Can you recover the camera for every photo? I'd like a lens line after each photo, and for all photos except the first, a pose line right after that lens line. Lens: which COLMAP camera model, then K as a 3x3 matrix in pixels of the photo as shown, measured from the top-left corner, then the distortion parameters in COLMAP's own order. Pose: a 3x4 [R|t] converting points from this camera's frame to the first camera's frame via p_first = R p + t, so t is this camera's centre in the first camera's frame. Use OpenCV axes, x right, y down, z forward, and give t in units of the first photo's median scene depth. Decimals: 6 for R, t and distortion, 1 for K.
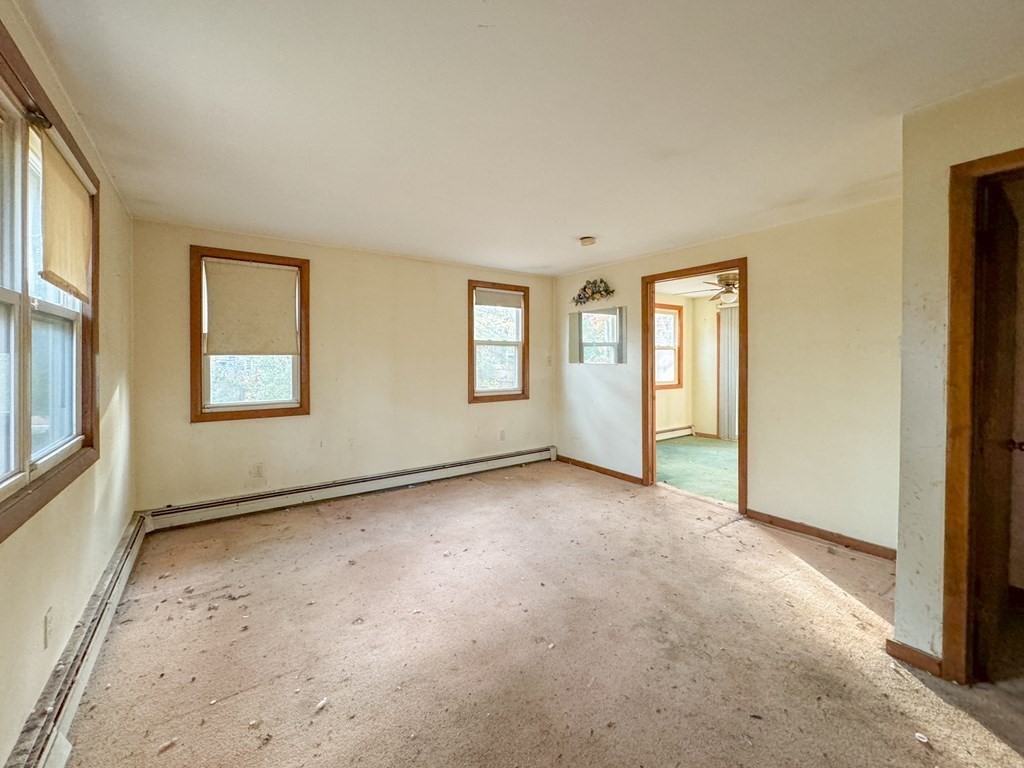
lens RADIAL K [[429.7, 0, 518.4], [0, 429.7, 378.4], [0, 0, 1]] dist [-0.001402, -0.000568]
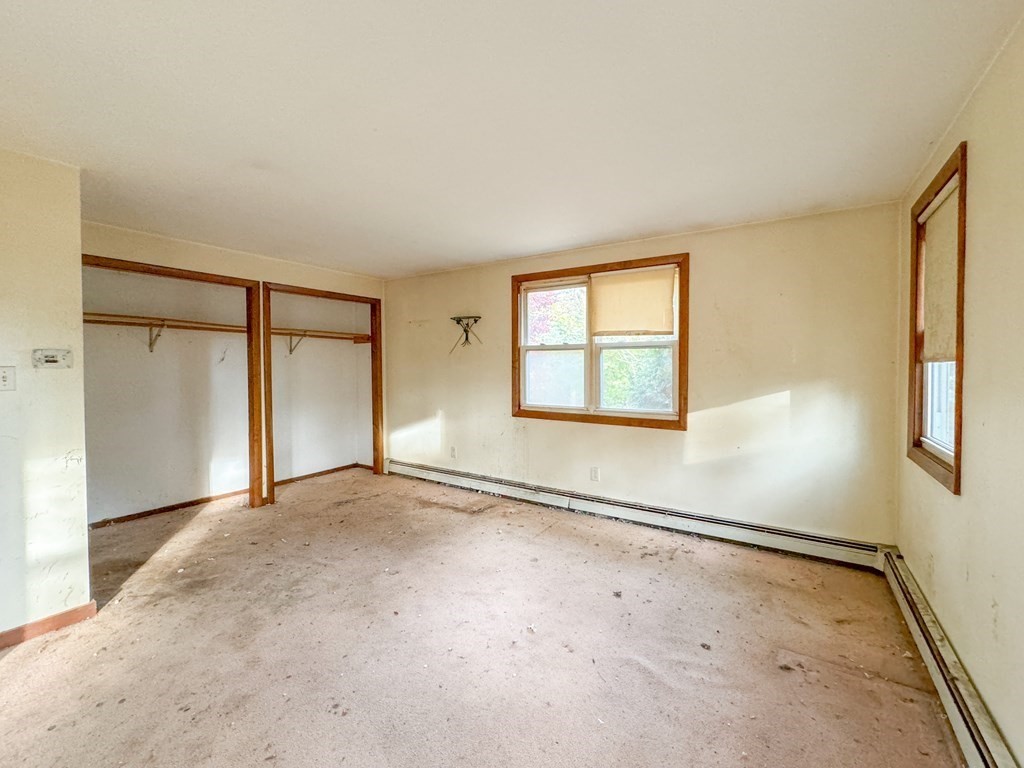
lens RADIAL K [[429.7, 0, 518.4], [0, 429.7, 378.4], [0, 0, 1]] dist [-0.001402, -0.000568]
pose [[-0.930702, 0.012716, -0.365557, 0.115486], [-0.016154, 0.996992, 0.075808, -0.077483], [0.365421, 0.076460, -0.927697, 1.534126]]
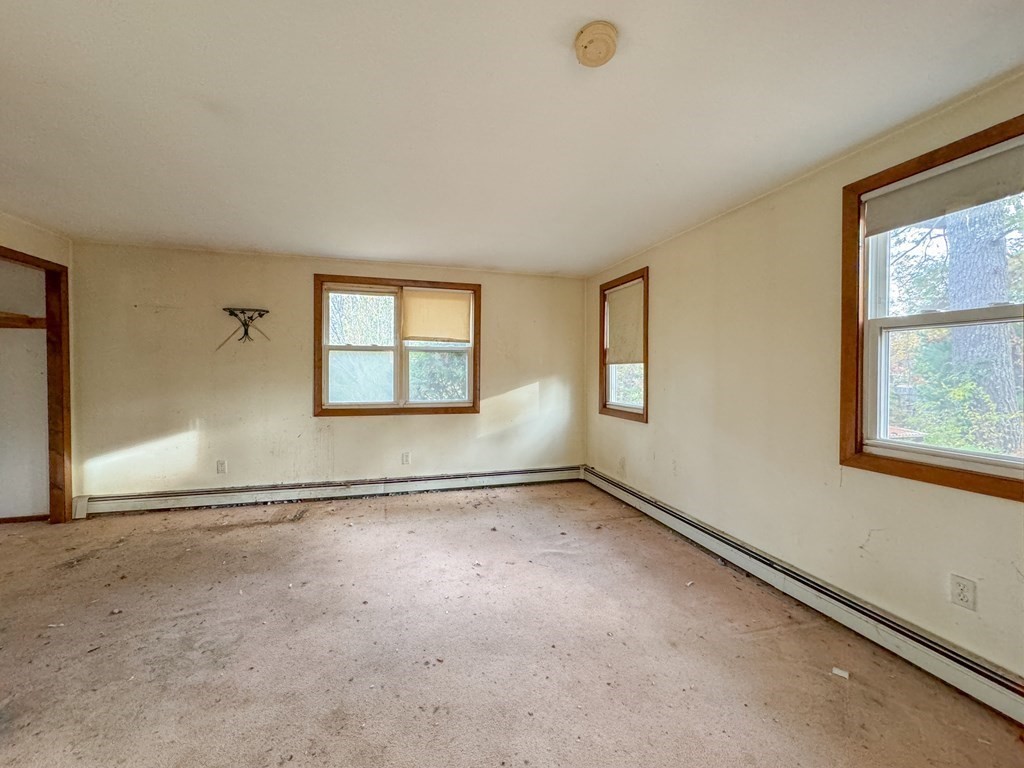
lens RADIAL K [[409.2, 0, 504.9], [0, 409.2, 379.0], [0, 0, 1]] dist [0.000246, 0.000101]
pose [[-0.347933, 0.019390, -0.937319, 0.627892], [-0.047765, 0.998121, 0.038379, -0.047230], [0.936302, 0.058125, -0.346353, 1.259270]]
